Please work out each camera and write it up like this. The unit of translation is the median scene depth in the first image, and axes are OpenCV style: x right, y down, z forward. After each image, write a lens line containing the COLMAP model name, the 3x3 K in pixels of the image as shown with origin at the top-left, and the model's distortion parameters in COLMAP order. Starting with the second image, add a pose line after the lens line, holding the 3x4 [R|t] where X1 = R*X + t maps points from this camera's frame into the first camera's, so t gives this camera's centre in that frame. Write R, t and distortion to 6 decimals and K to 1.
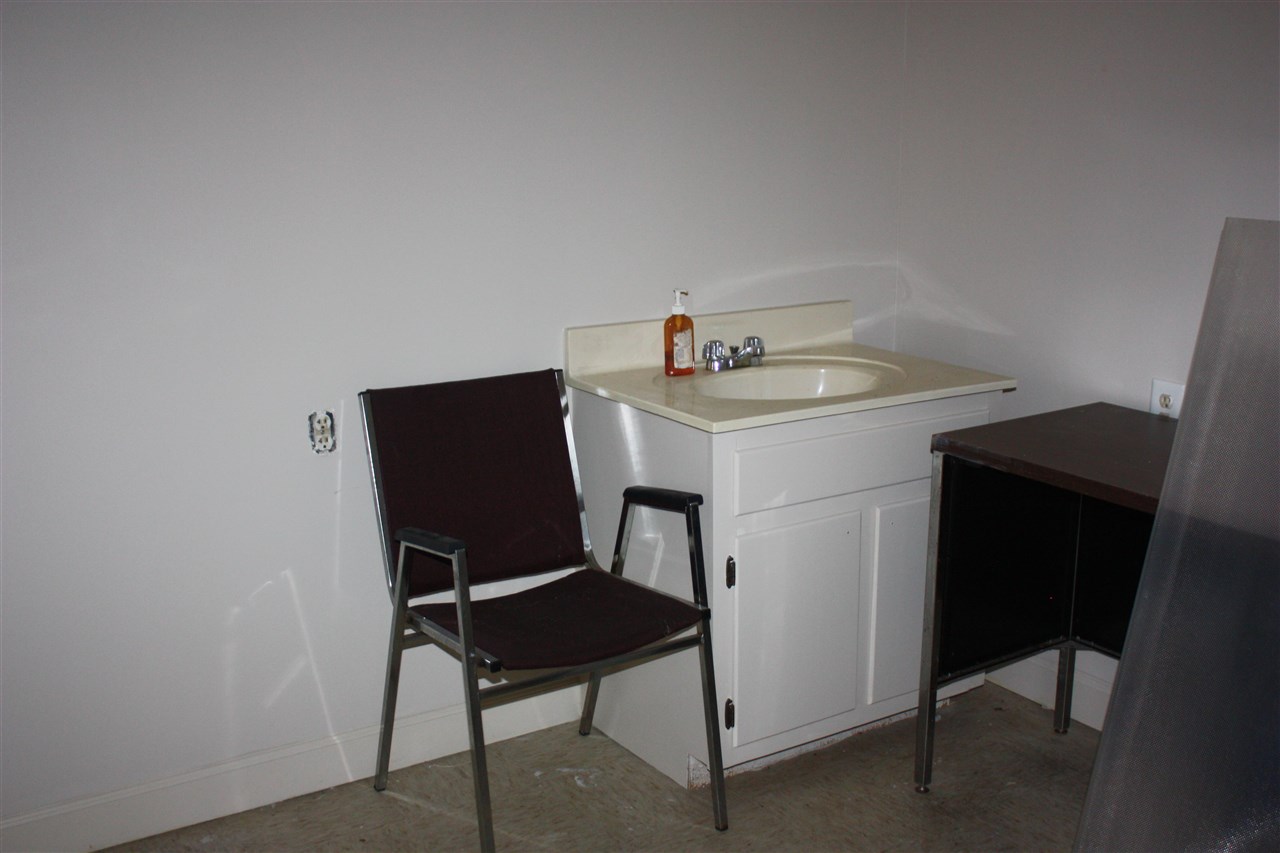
lens RADIAL K [[1375.1, 0, 640.0], [0, 1375.1, 426.5], [0, 0, 1]] dist [-0.135070, 0.163179]
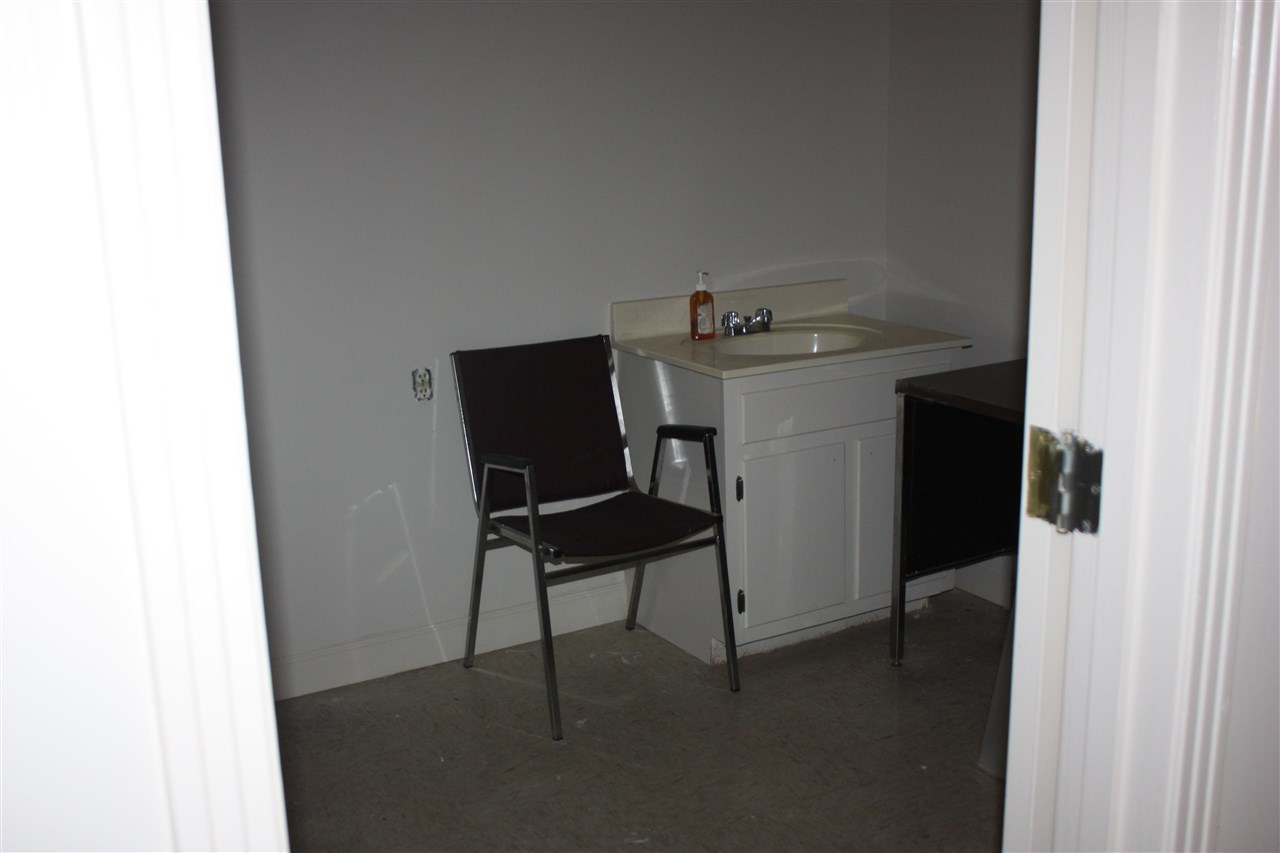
lens RADIAL K [[1375.1, 0, 640.0], [0, 1375.1, 426.5], [0, 0, 1]] dist [-0.135070, 0.163179]
pose [[0.998819, -0.009885, -0.047560, 0.032701], [0.010017, 0.999947, 0.002543, 0.041372], [0.047532, -0.003017, 0.998865, -0.274477]]
